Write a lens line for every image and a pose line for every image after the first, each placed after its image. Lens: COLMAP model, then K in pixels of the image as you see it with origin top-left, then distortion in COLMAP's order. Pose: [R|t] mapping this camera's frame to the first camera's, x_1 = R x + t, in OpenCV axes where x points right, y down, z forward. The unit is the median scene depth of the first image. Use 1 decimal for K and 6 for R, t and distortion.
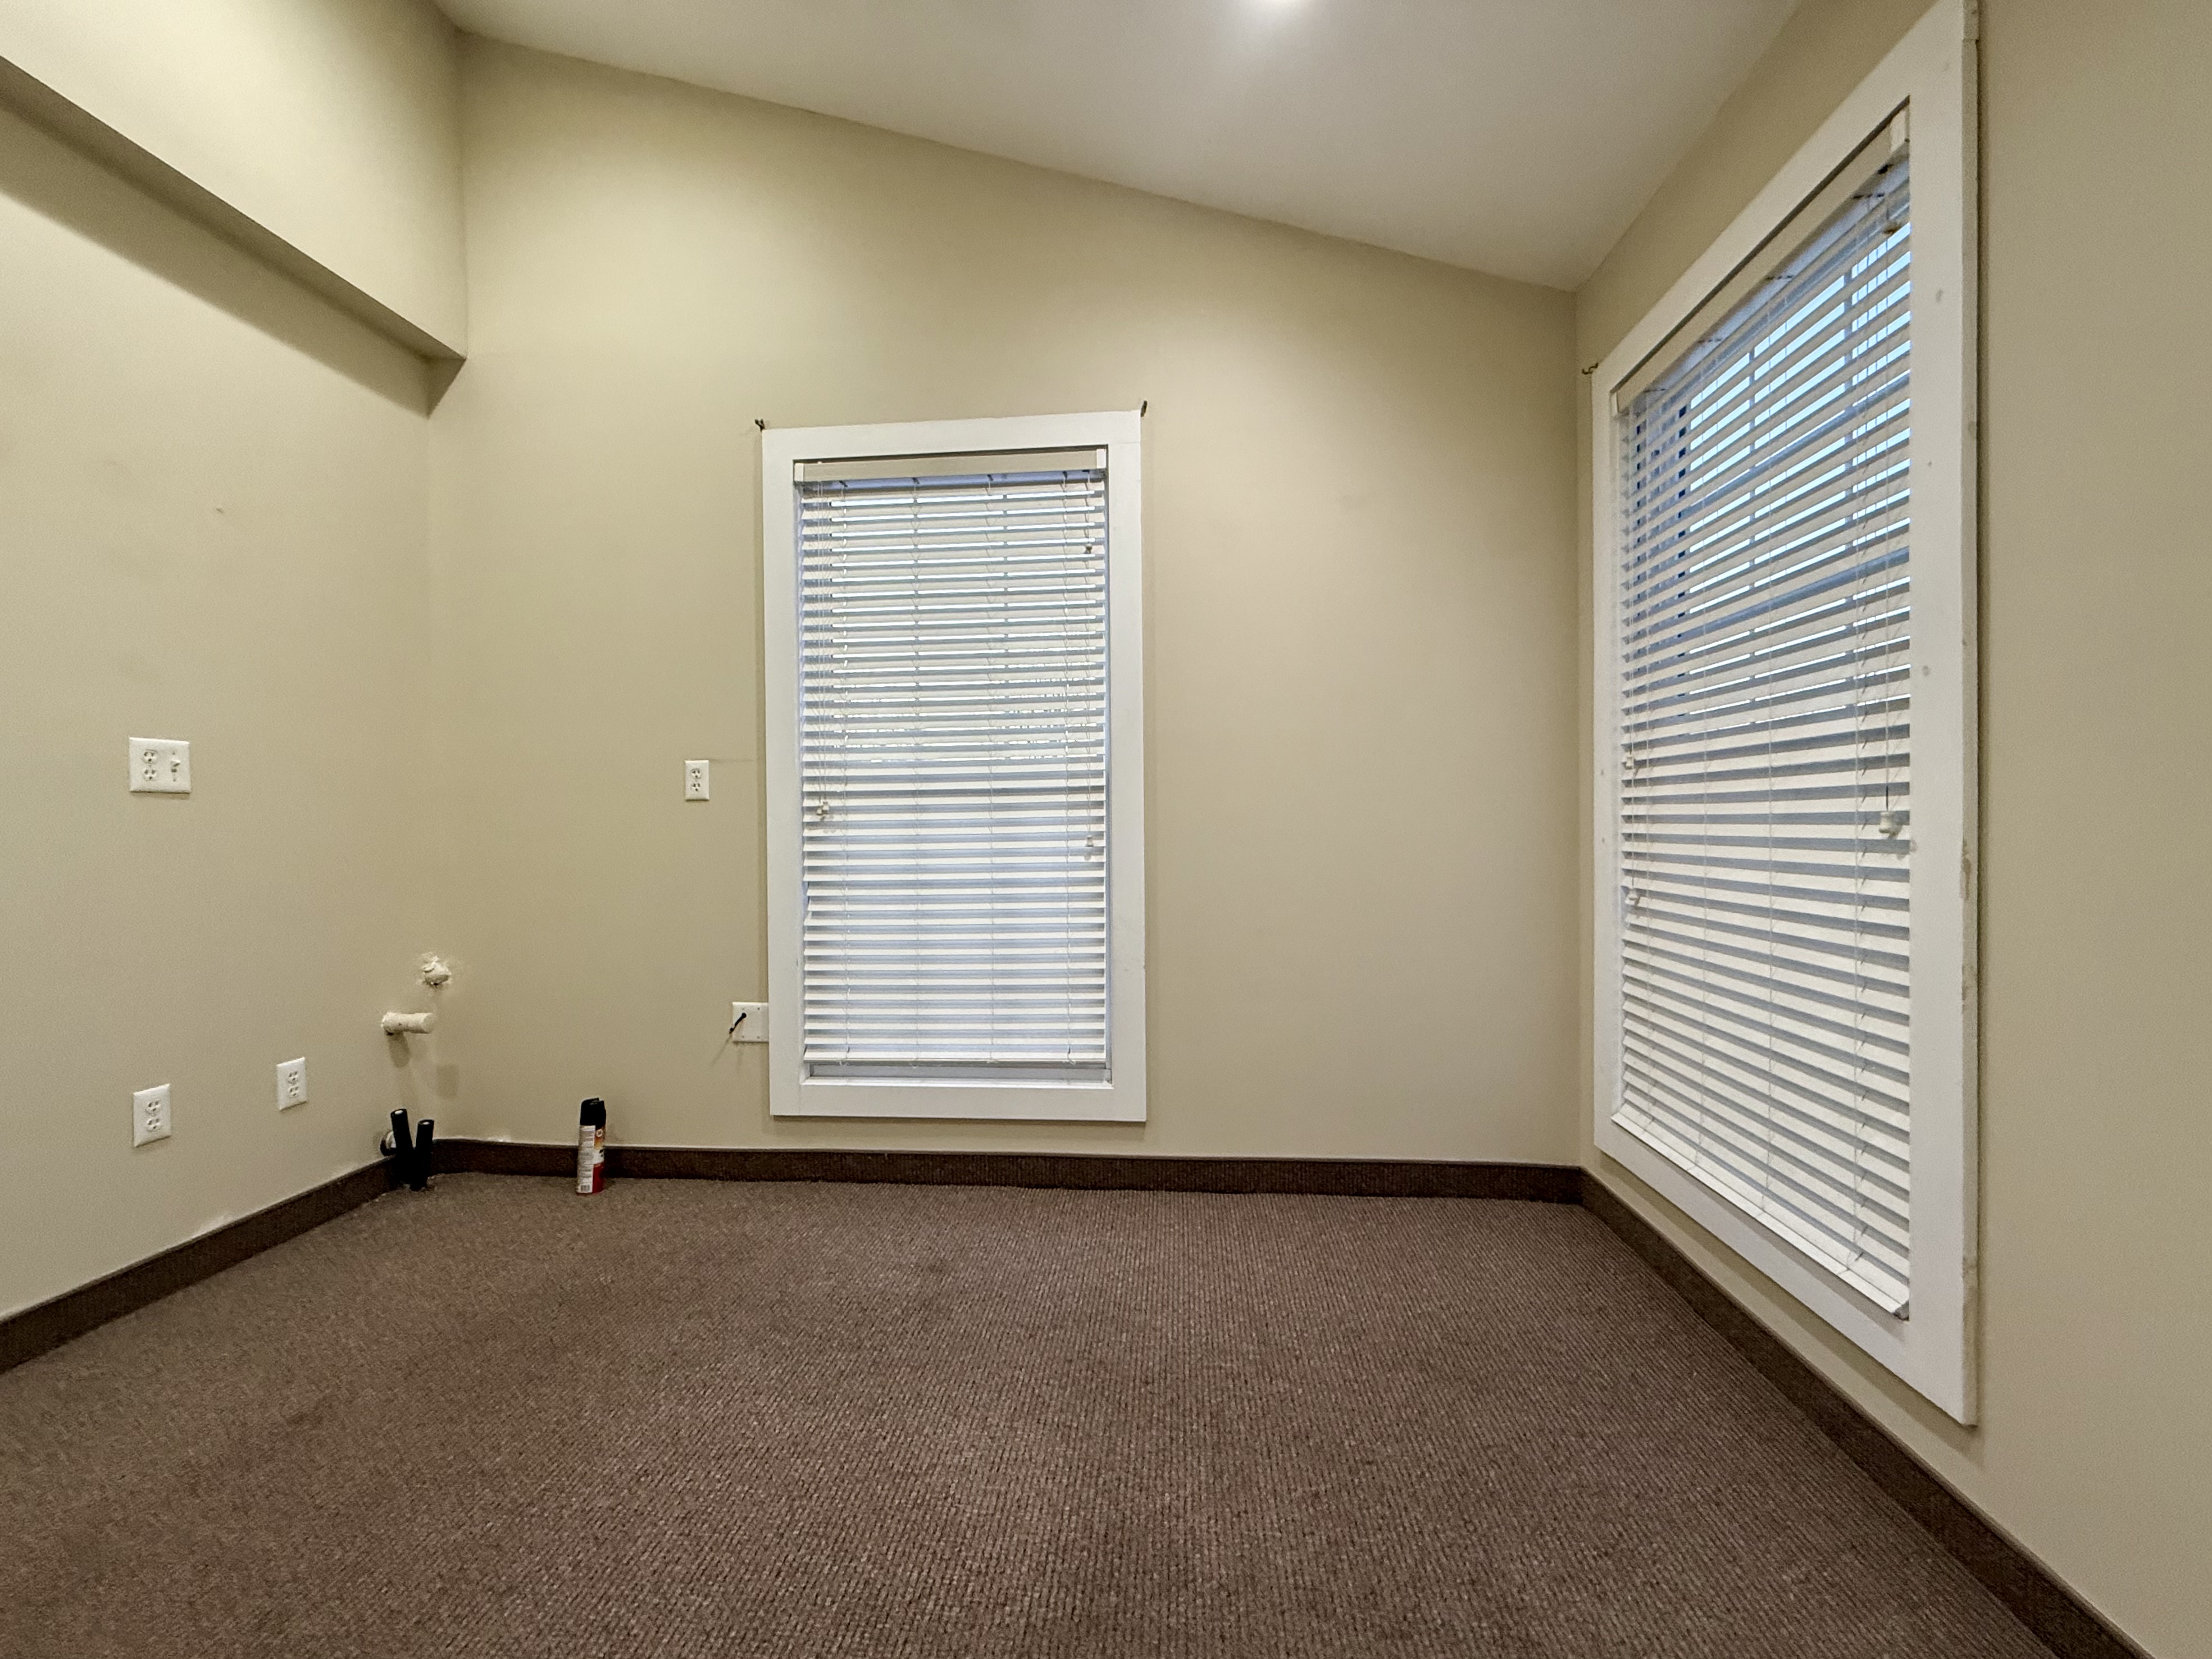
lens RADIAL K [[893.4, 0, 1109.2], [0, 893.4, 825.0], [0, 0, 1]] dist [0.001953, 0.000143]
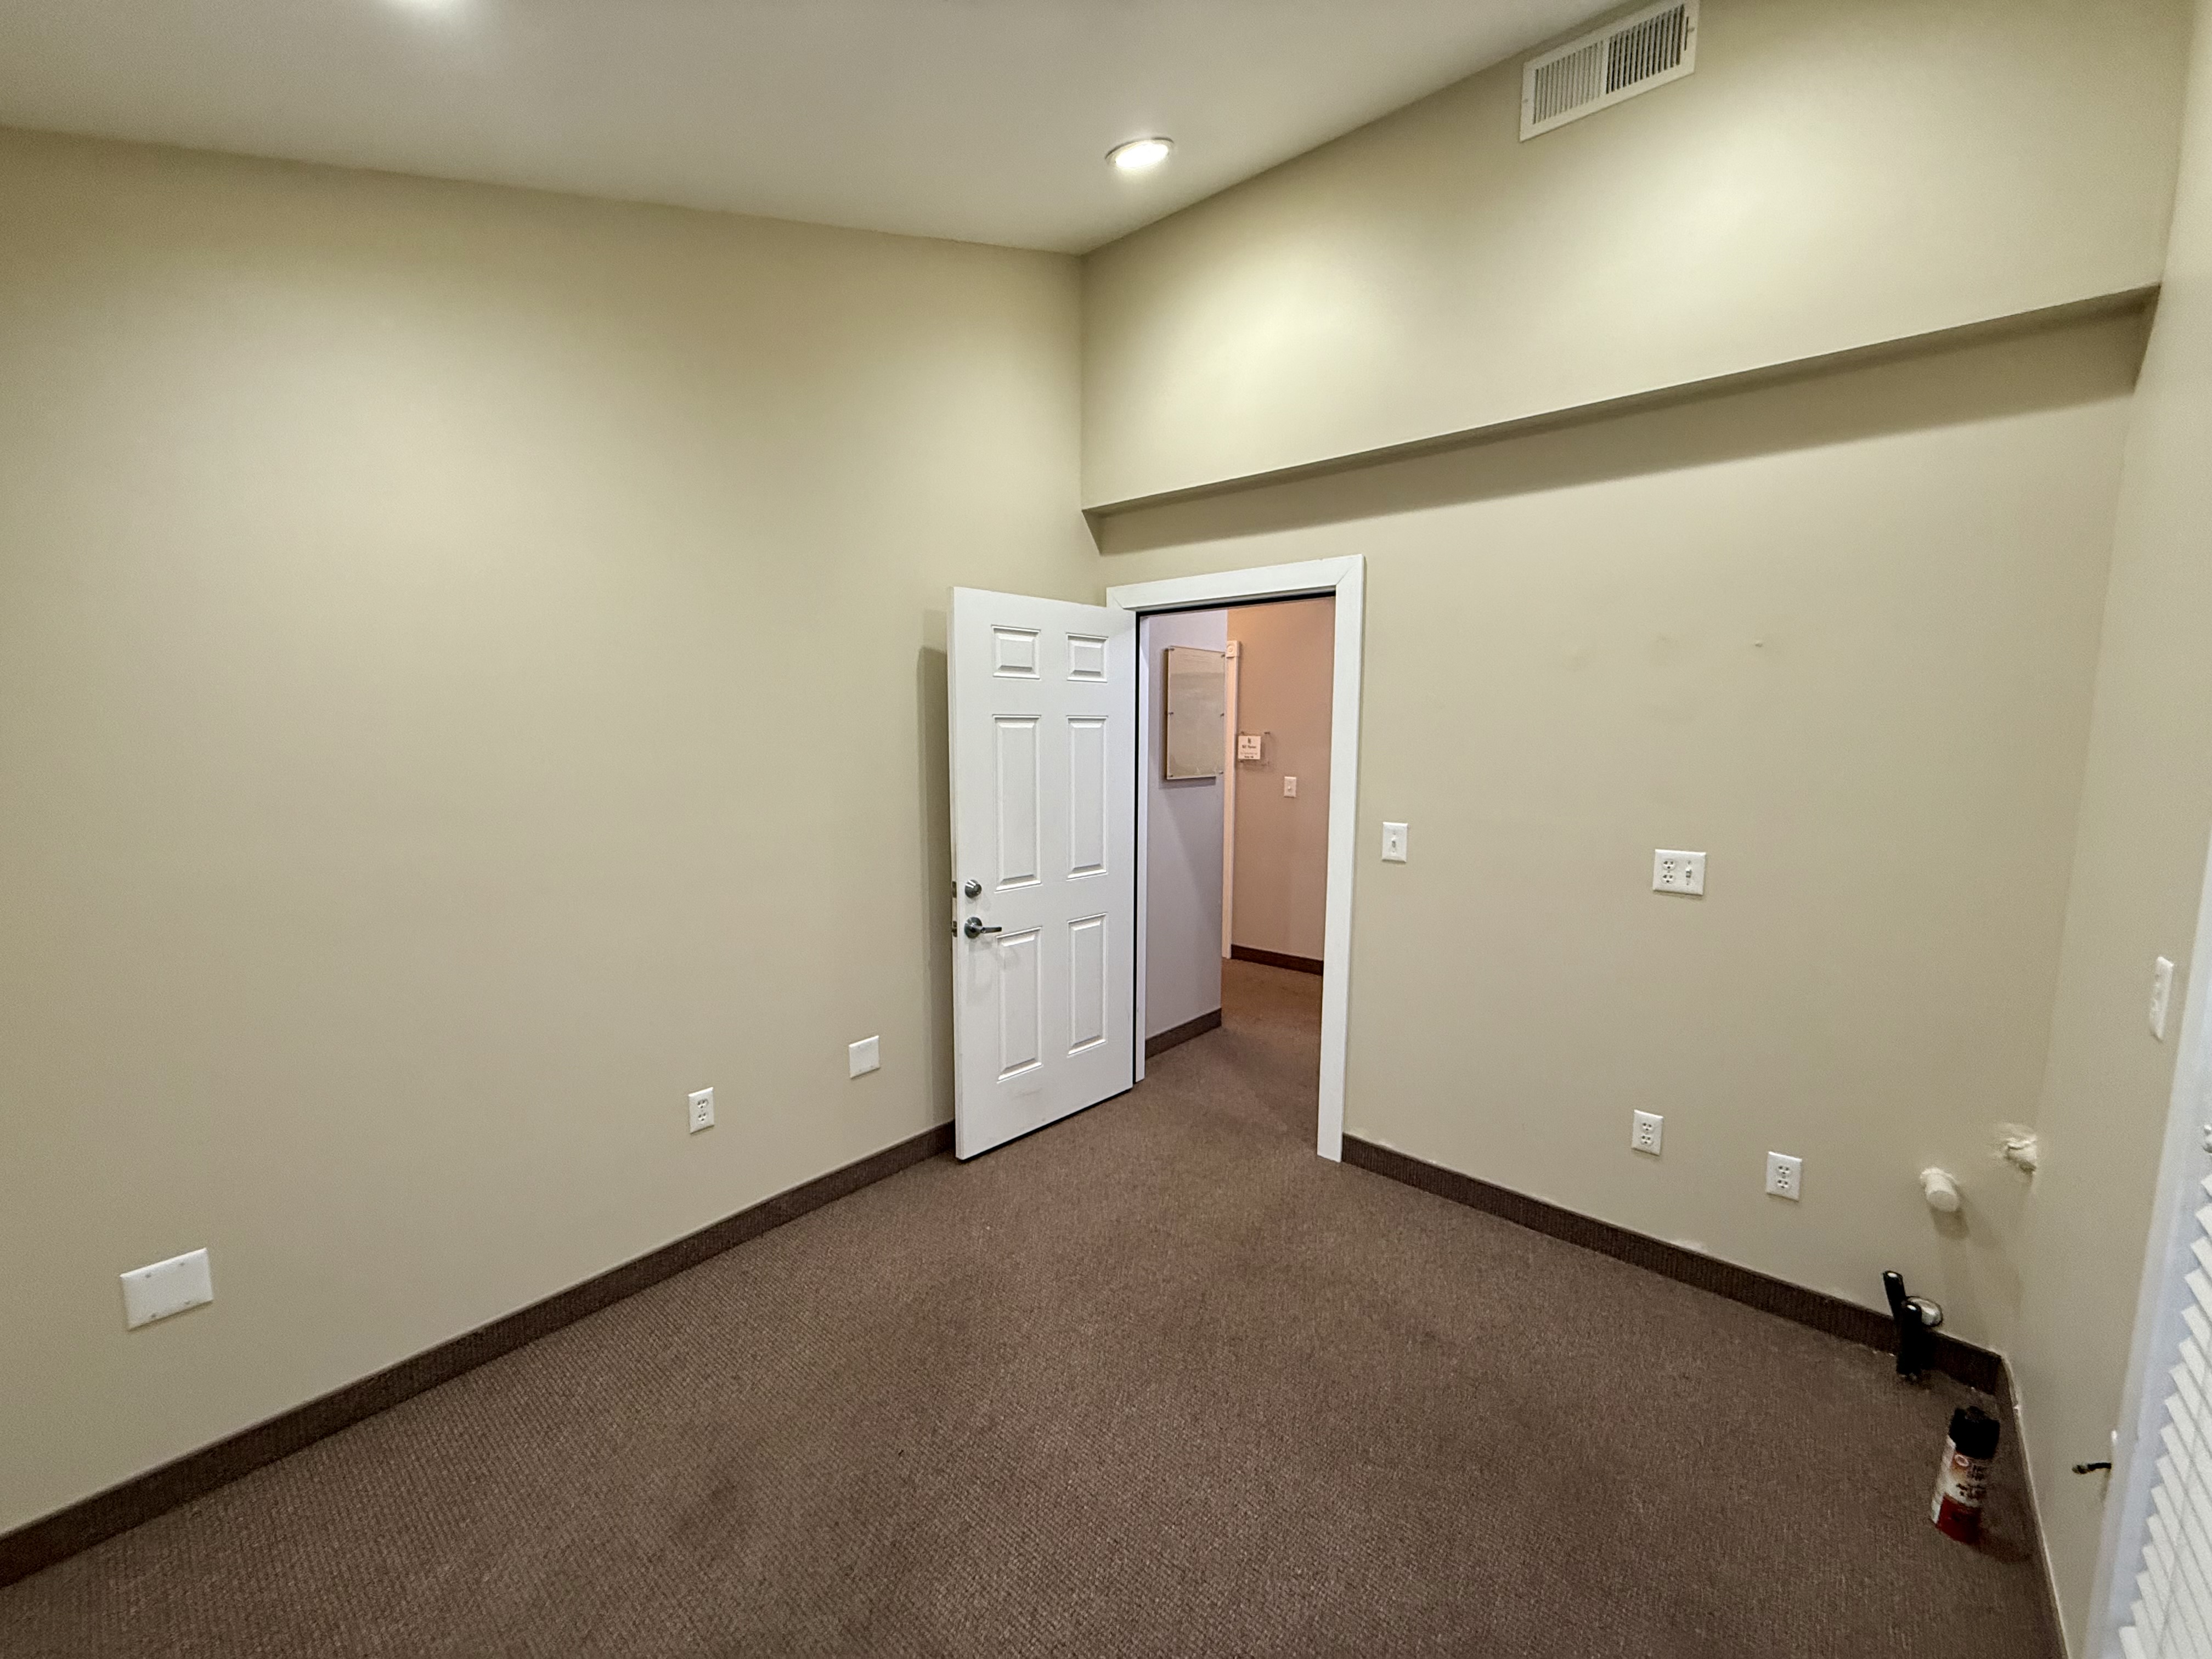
lens RADIAL K [[893.5, 0, 1109.2], [0, 893.5, 825.0], [0, 0, 1]] dist [0.001953, 0.000143]
pose [[-0.591641, 0.098343, -0.800181, 0.307175], [-0.004242, 0.992139, 0.125072, -0.214810], [0.806190, 0.077393, -0.586573, 0.820222]]
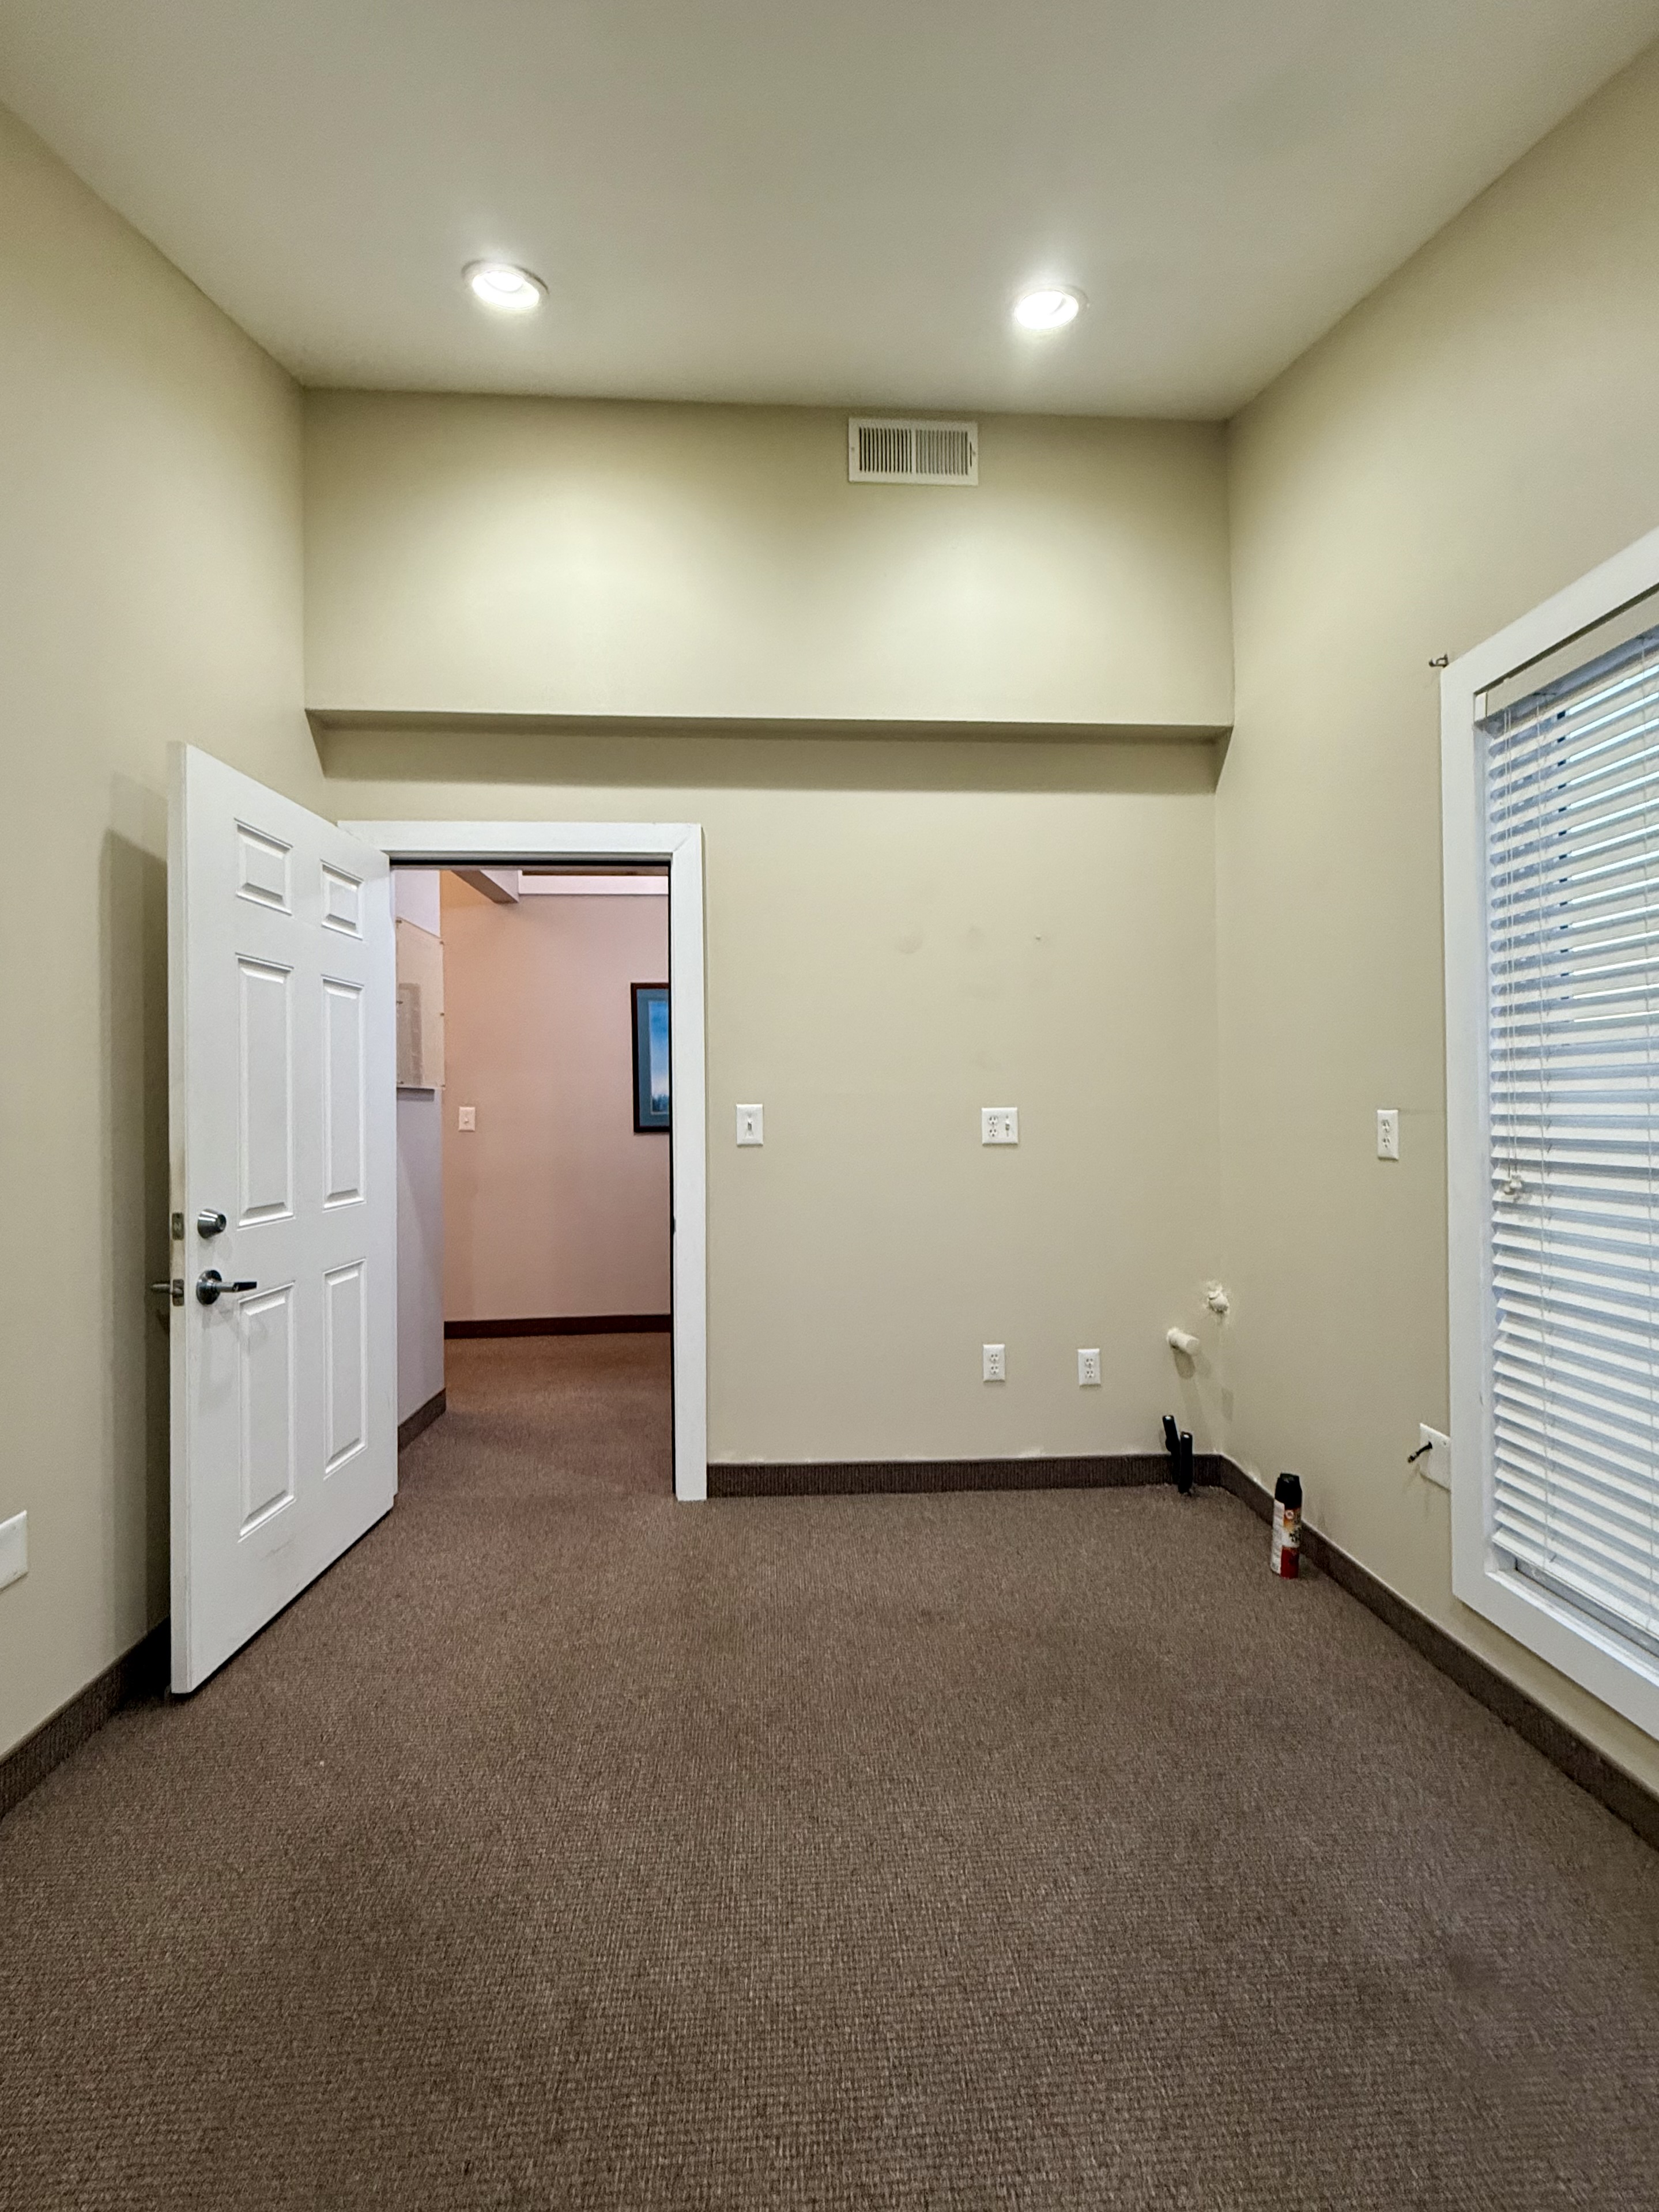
lens RADIAL K [[927.3, 0, 832.9], [0, 927.3, 1095.9], [0, 0, 1]] dist [-0.000745, -0.000106]
pose [[0.143074, -0.001548, -0.989711, 0.304718], [0.001340, 0.999998, -0.001370, -0.085977], [0.989711, -0.001130, 0.143076, 0.387149]]
